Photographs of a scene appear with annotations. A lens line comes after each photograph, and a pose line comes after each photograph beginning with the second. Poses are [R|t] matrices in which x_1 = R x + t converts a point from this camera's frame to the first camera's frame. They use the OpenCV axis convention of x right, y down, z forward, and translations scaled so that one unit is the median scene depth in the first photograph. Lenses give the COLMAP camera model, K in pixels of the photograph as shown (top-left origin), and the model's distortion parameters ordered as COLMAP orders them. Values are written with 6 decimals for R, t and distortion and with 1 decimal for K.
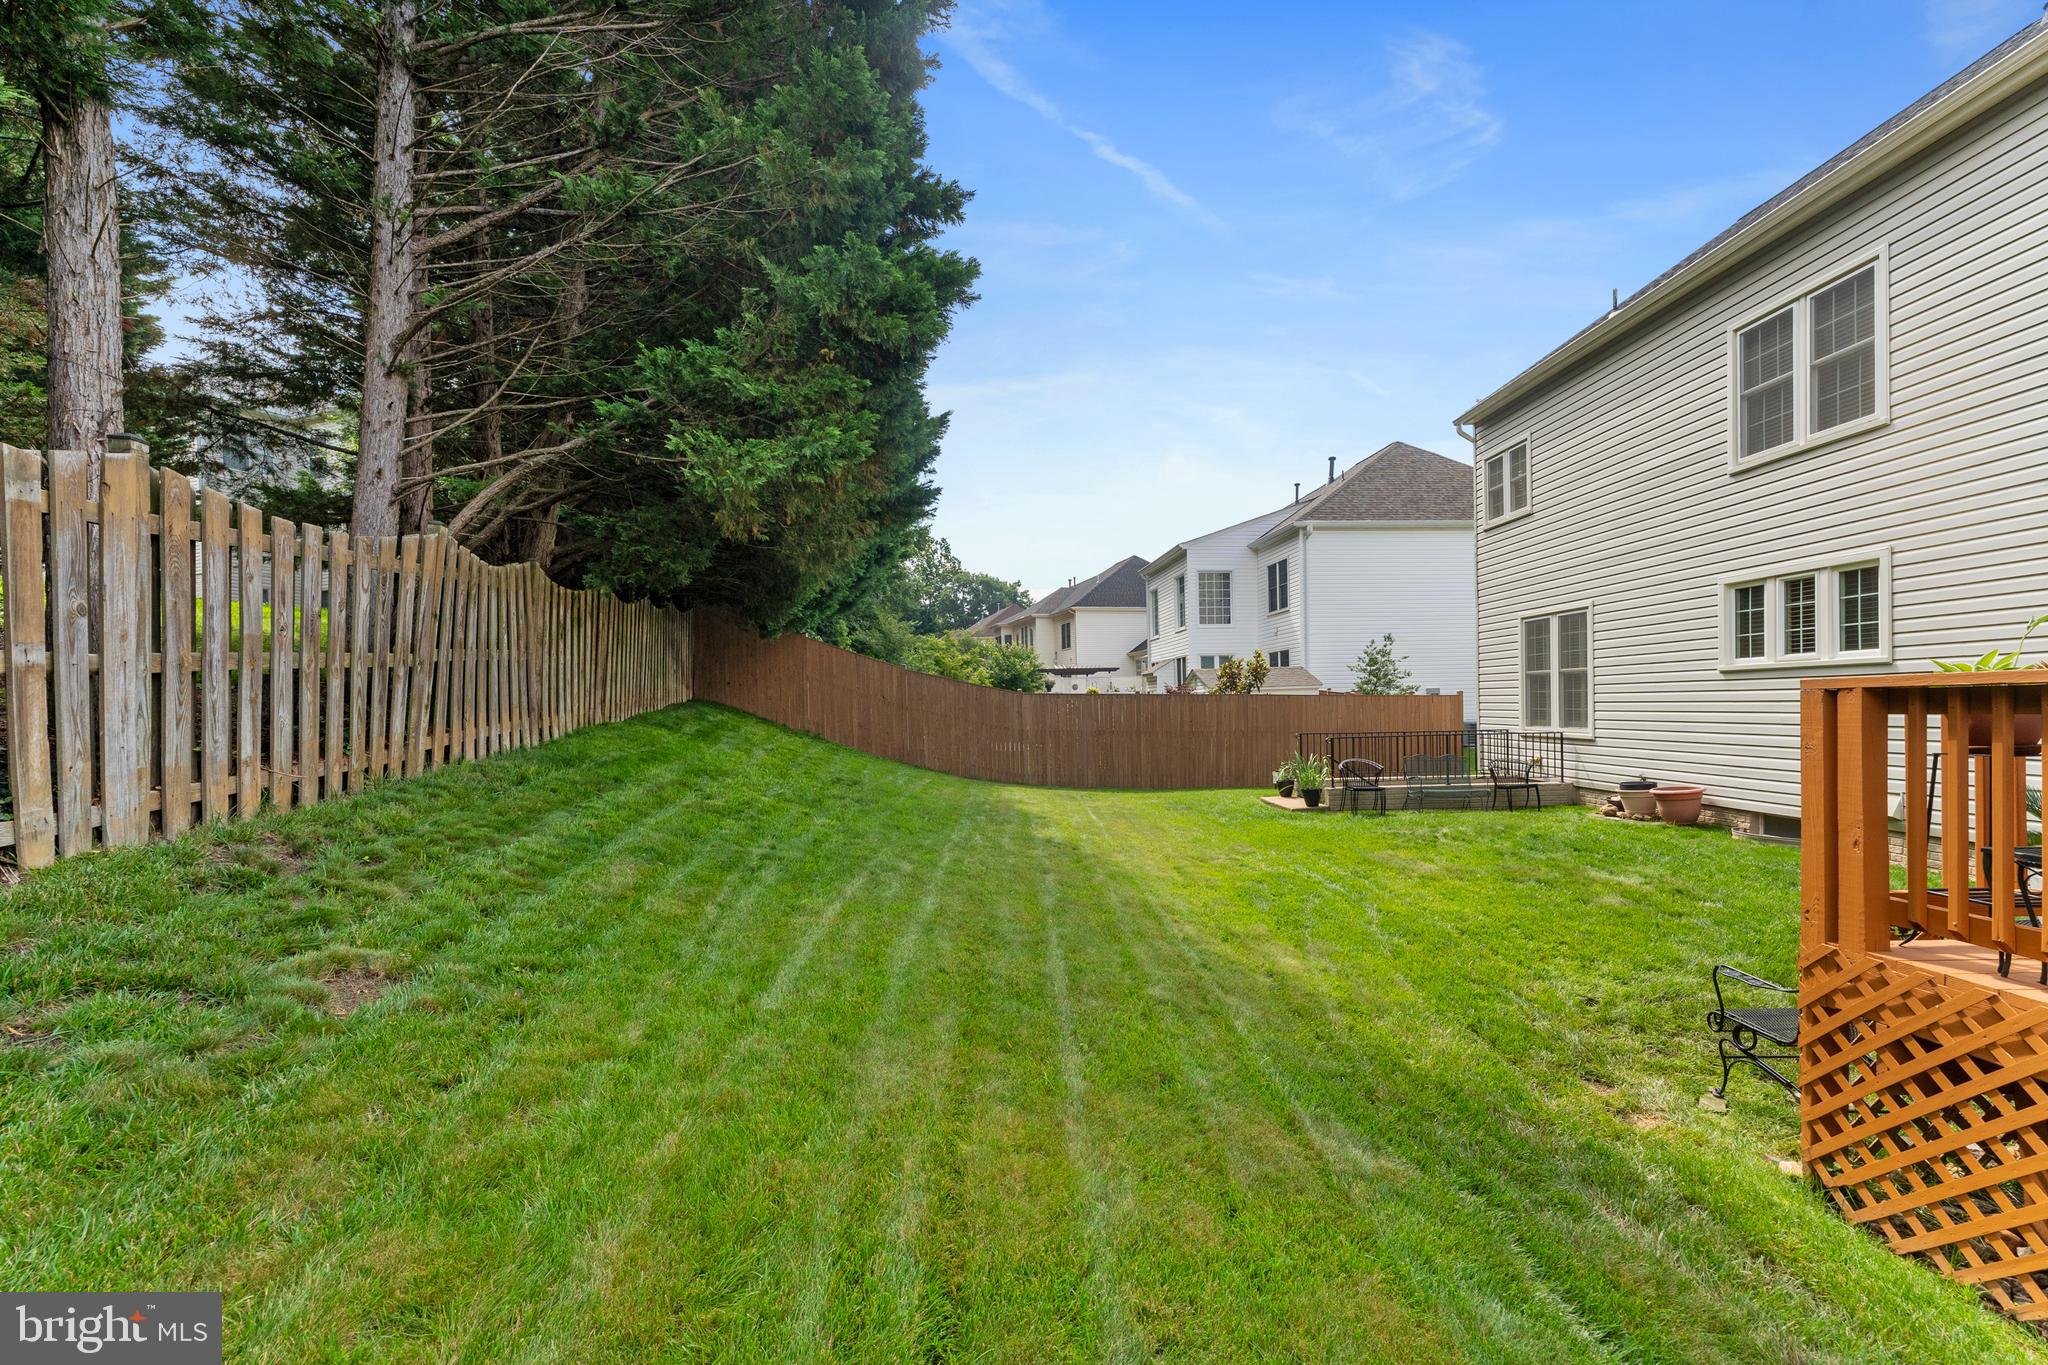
lens RADIAL K [[841.7, 0, 1028.2], [0, 841.7, 724.0], [0, 0, 1]] dist [0.000744, 0.000008]
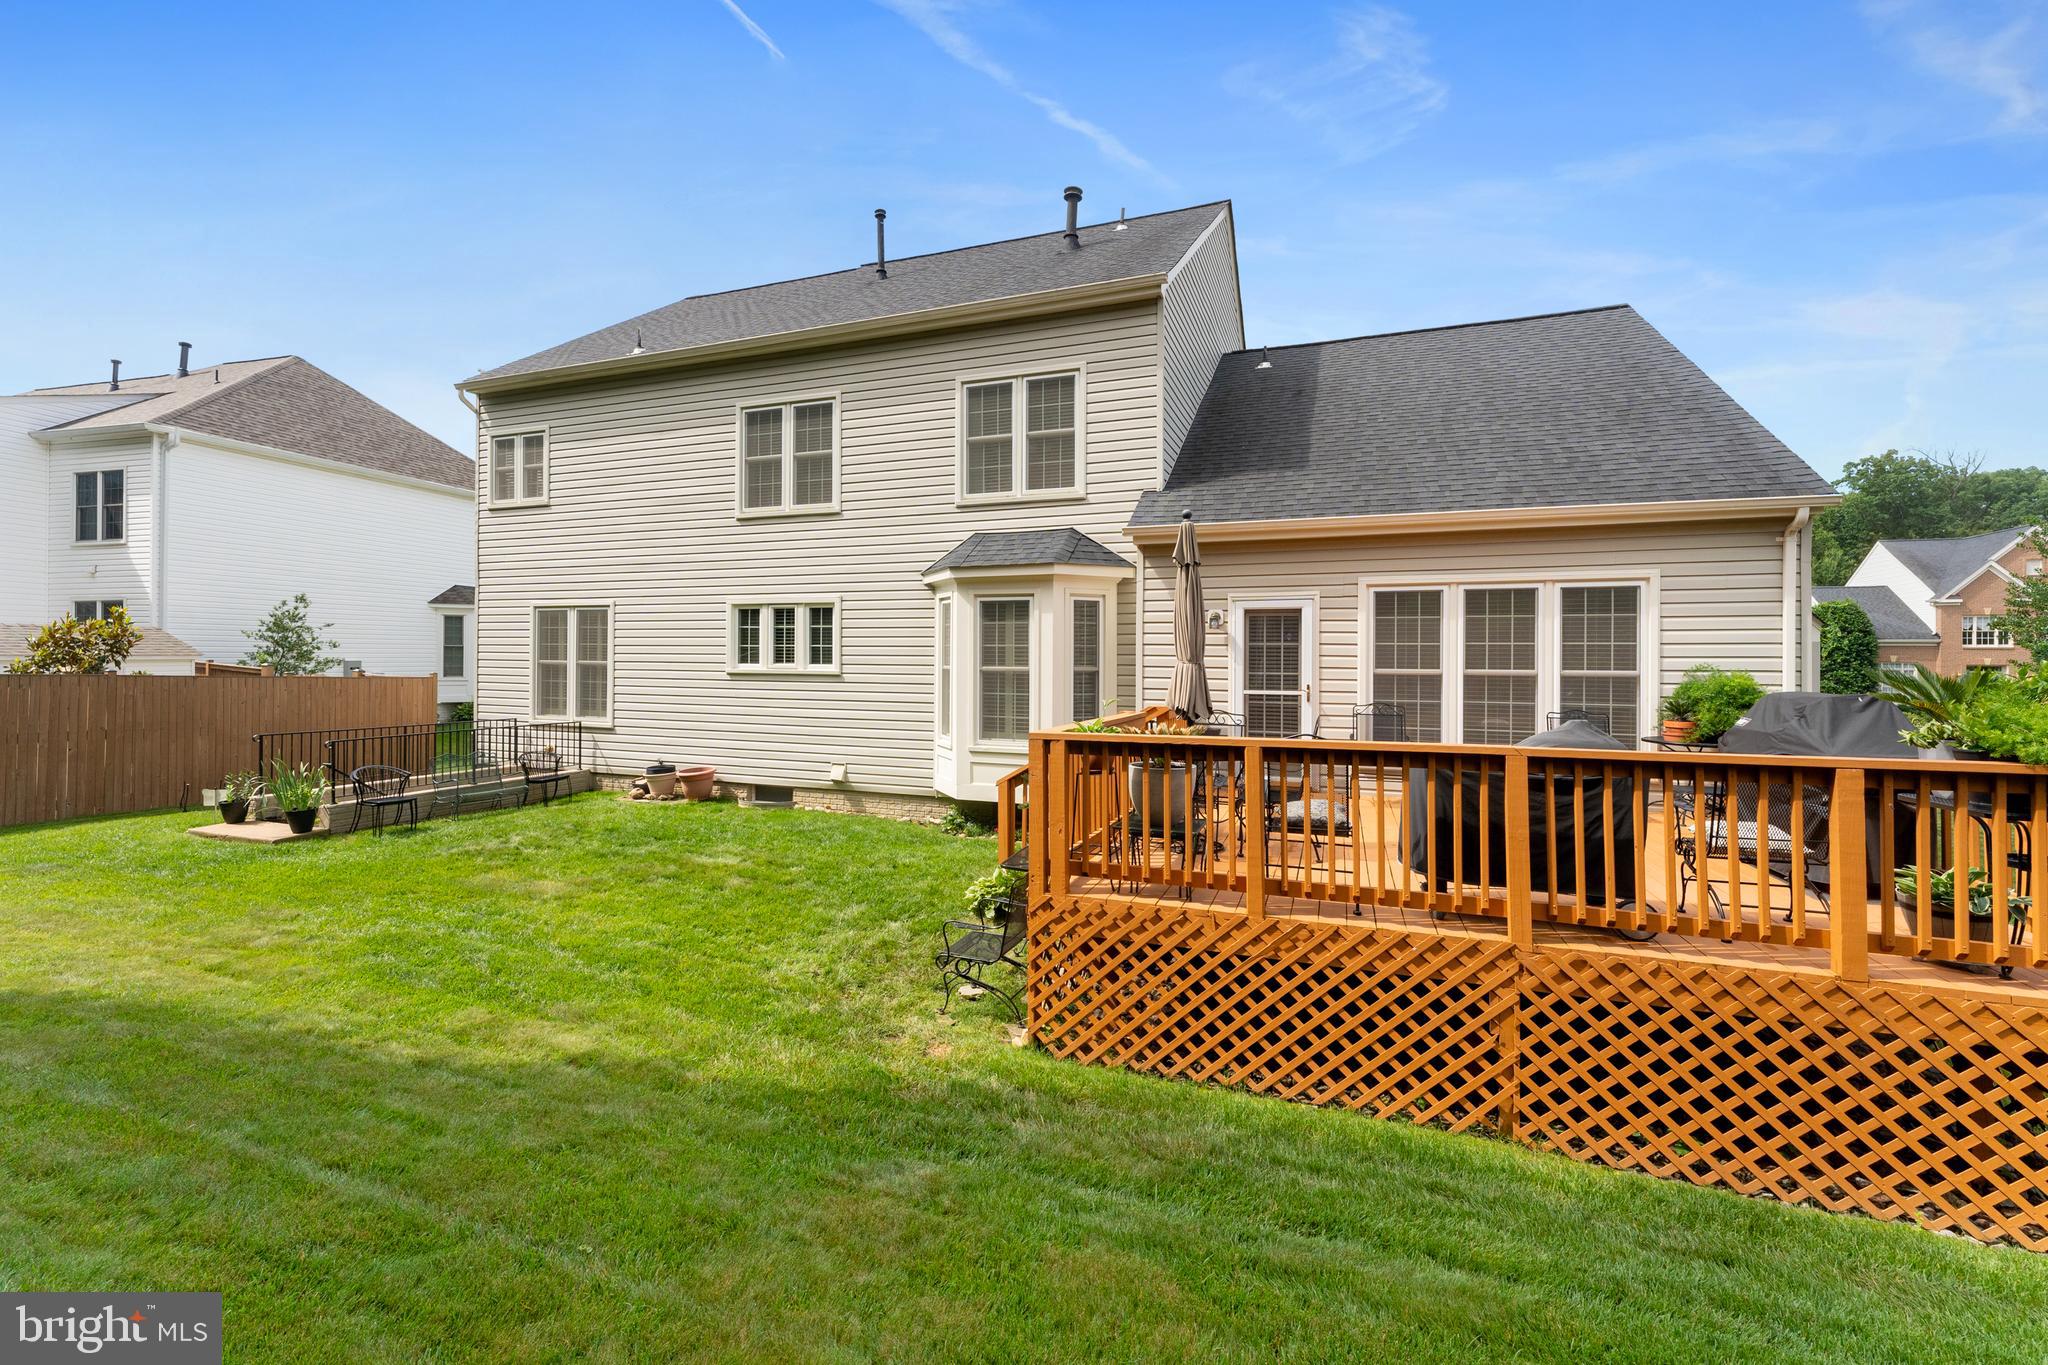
lens RADIAL K [[854.7, 0, 1020.7], [0, 854.7, 655.3], [0, 0, 1]] dist [0.001345, 0.000130]
pose [[0.367180, 0.028189, 0.929722, -0.196892], [0.003267, 0.999495, -0.031594, -0.047533], [-0.930144, 0.014638, 0.366903, 0.130568]]
